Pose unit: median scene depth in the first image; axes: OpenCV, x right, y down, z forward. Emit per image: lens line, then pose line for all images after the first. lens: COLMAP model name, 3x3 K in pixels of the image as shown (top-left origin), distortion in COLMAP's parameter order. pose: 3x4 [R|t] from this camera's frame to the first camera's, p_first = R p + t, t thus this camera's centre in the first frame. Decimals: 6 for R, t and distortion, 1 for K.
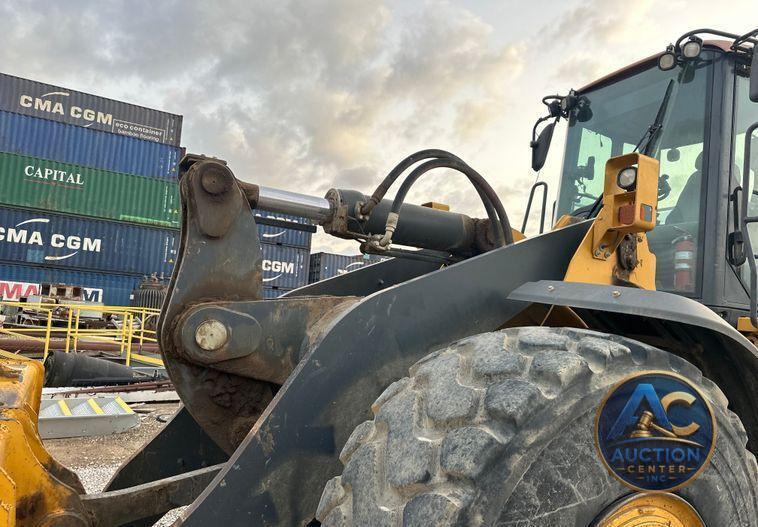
lens RADIAL K [[534.2, 0, 370.1], [0, 534.2, 289.0], [0, 0, 1]] dist [0.117557, -0.170147]
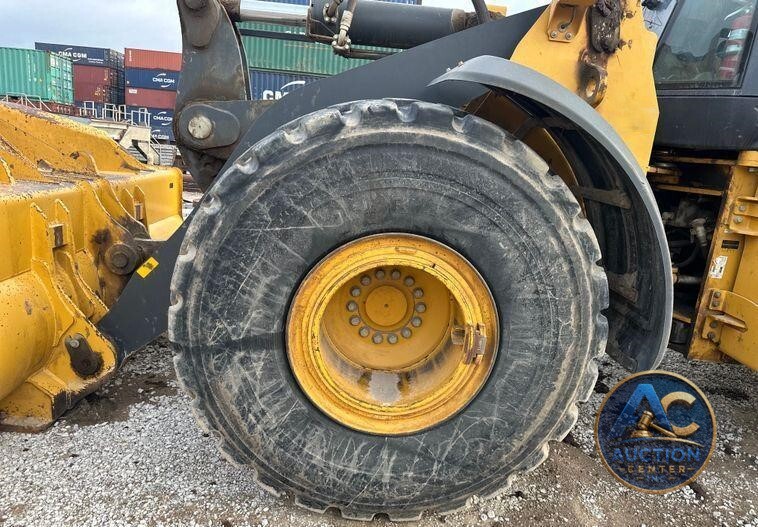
lens RADIAL K [[545.9, 0, 380.5], [0, 545.9, 280.1], [0, 0, 1]] dist [0.129024, -0.153413]
pose [[0.881720, 0.092669, -0.462582, 0.721952], [0.012378, 0.975637, 0.219043, 0.150796], [0.471610, -0.198861, 0.859092, -0.034278]]
